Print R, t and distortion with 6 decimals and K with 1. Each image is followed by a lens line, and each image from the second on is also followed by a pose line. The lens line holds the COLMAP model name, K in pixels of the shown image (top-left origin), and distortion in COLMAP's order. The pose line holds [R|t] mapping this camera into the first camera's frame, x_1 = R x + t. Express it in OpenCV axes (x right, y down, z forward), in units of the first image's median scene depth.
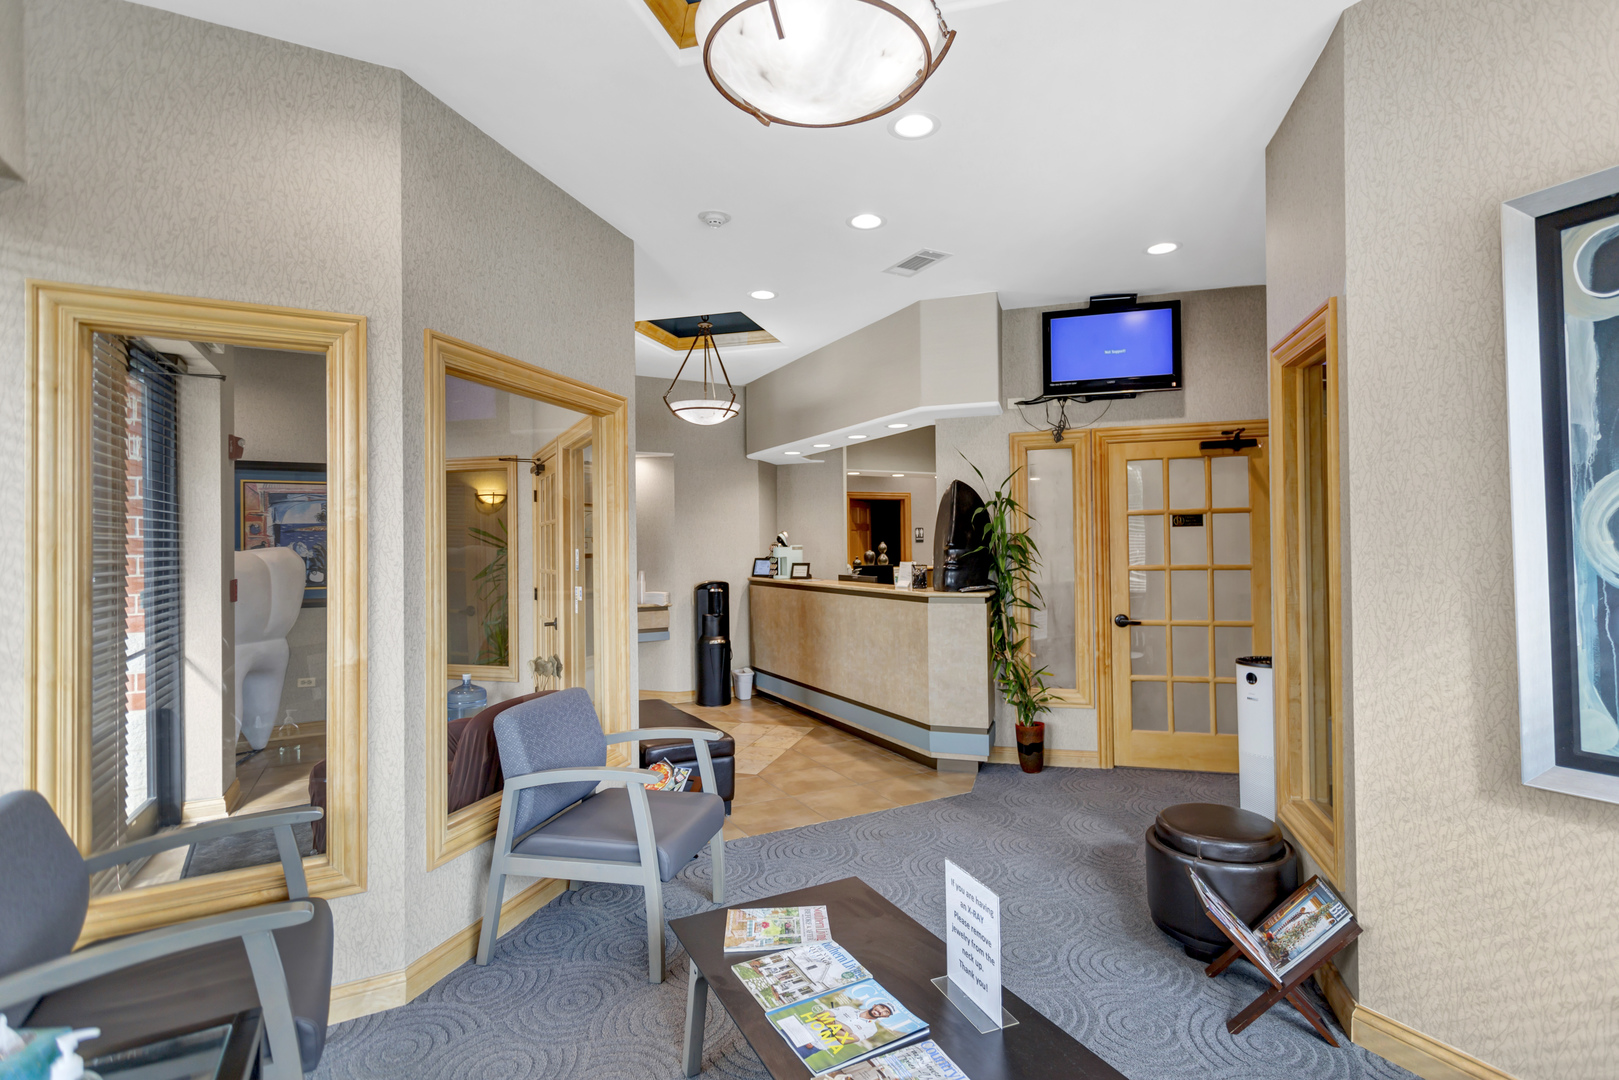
lens RADIAL K [[788.5, 0, 809.5], [0, 788.5, 540.0], [0, 0, 1]] dist [0.002035, 0.000177]
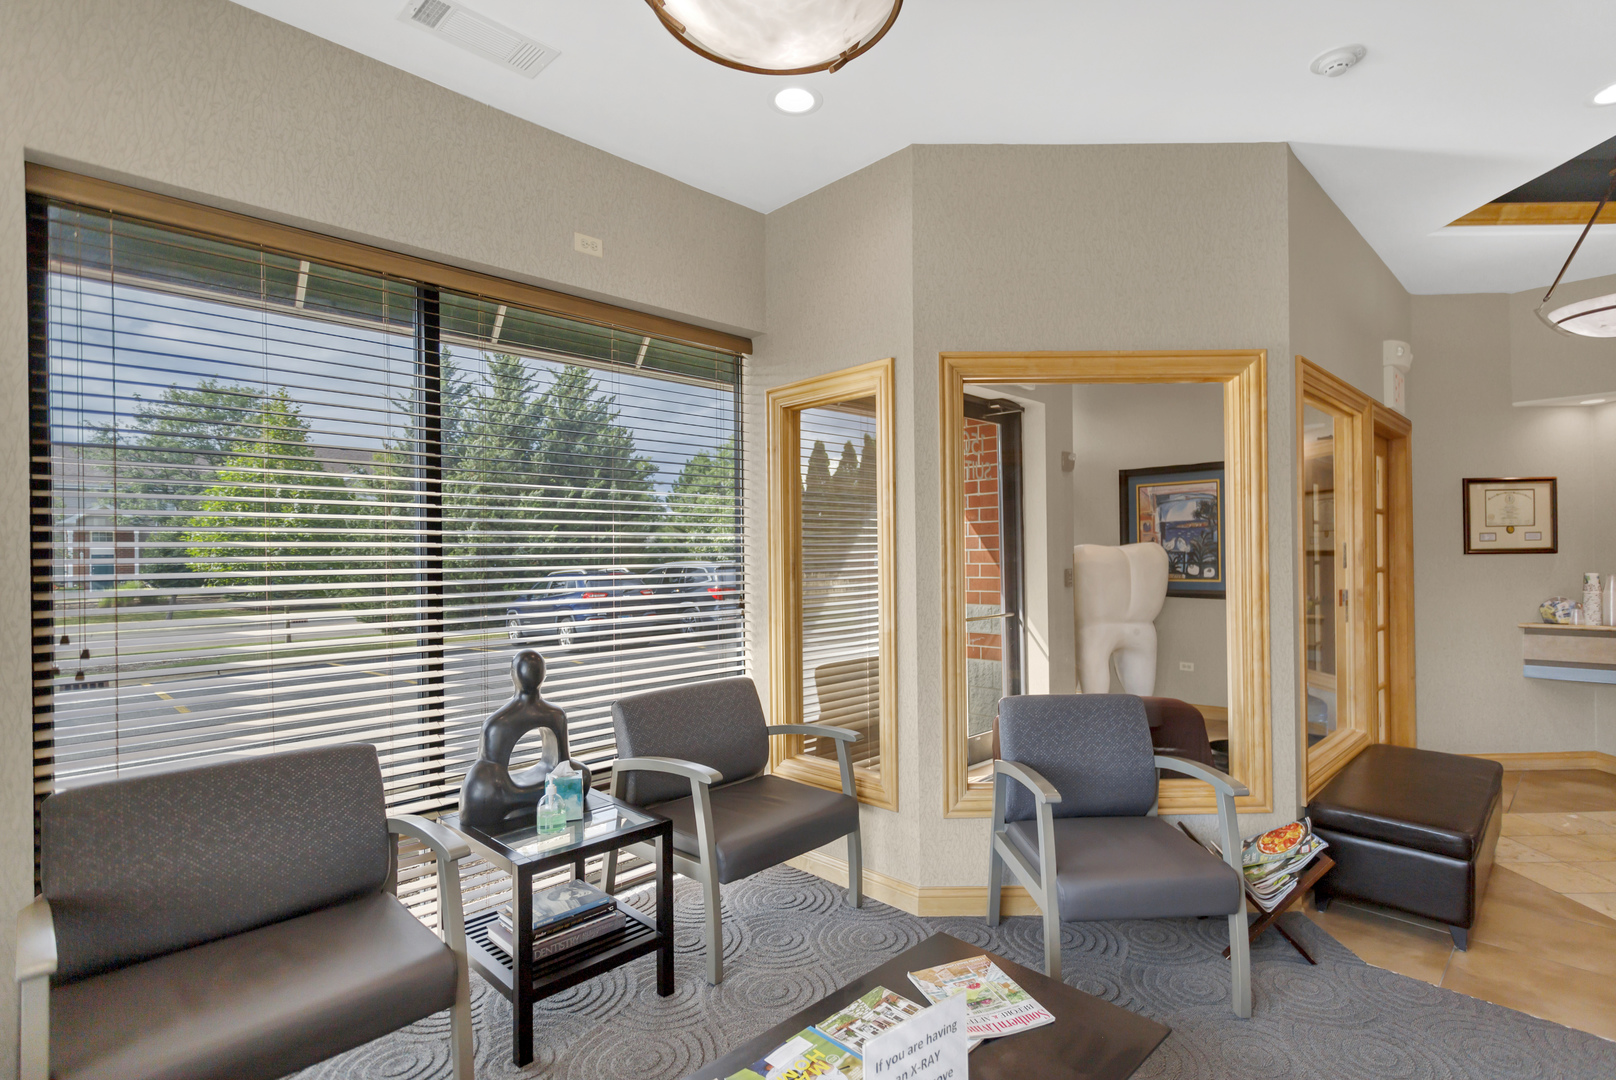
lens RADIAL K [[767.3, 0, 809.2], [0, 767.3, 554.5], [0, 0, 1]] dist [0.000107, 0.000238]
pose [[0.284062, 0.006315, -0.958785, 0.466338], [0.015709, 0.999813, 0.011240, 0.011796], [0.958677, -0.018254, 0.283910, 0.420804]]
